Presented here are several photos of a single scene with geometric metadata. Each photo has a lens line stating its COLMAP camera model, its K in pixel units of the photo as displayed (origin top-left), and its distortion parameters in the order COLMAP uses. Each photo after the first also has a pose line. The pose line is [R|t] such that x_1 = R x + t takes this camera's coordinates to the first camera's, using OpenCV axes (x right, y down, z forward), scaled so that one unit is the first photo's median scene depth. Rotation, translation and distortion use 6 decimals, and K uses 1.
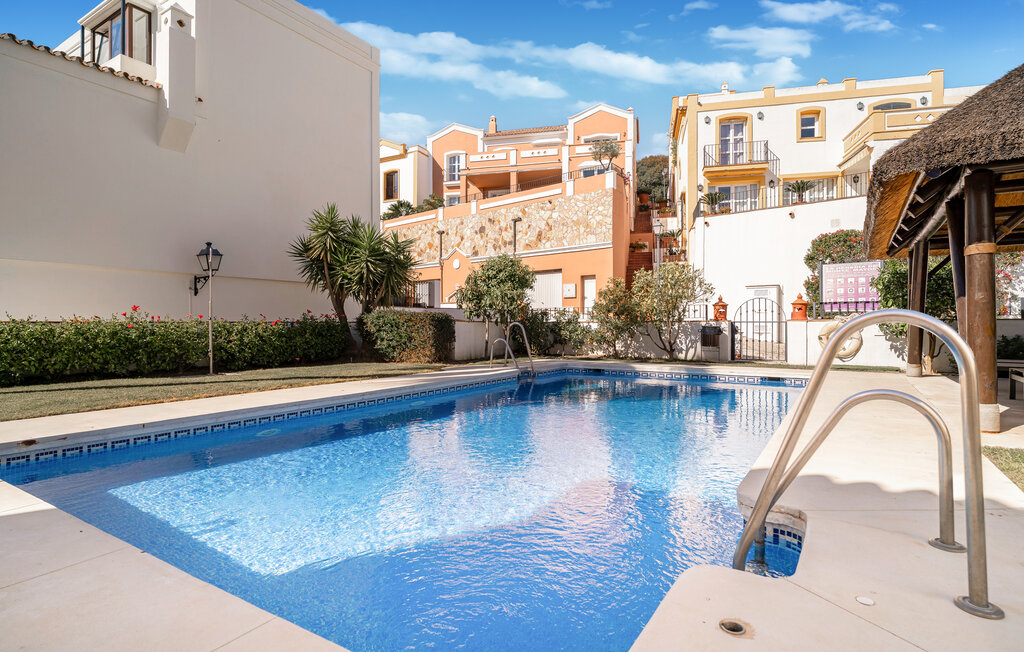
lens RADIAL K [[520.5, 0, 512.0], [0, 520.5, 326.0], [0, 0, 1]] dist [-0.002757, -0.000748]
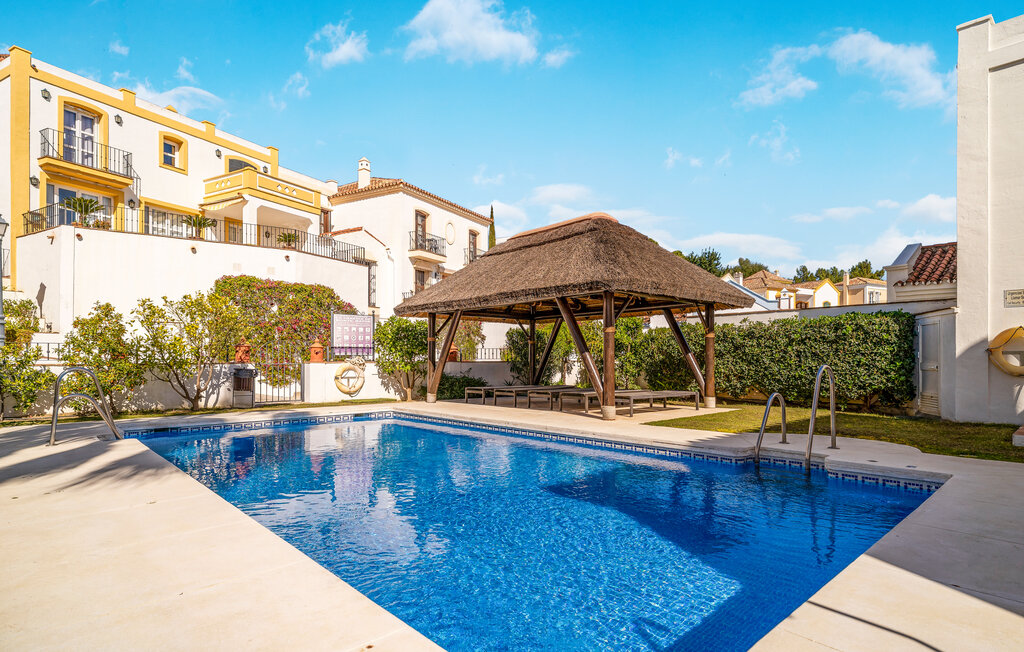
lens RADIAL K [[552.0, 0, 512.1], [0, 552.0, 363.7], [0, 0, 1]] dist [0.001591, 0.000315]
pose [[0.257277, -0.005194, 0.966324, -0.241326], [0.007122, 0.999969, 0.003479, -0.004805], [-0.966311, 0.005987, 0.257306, 0.155376]]
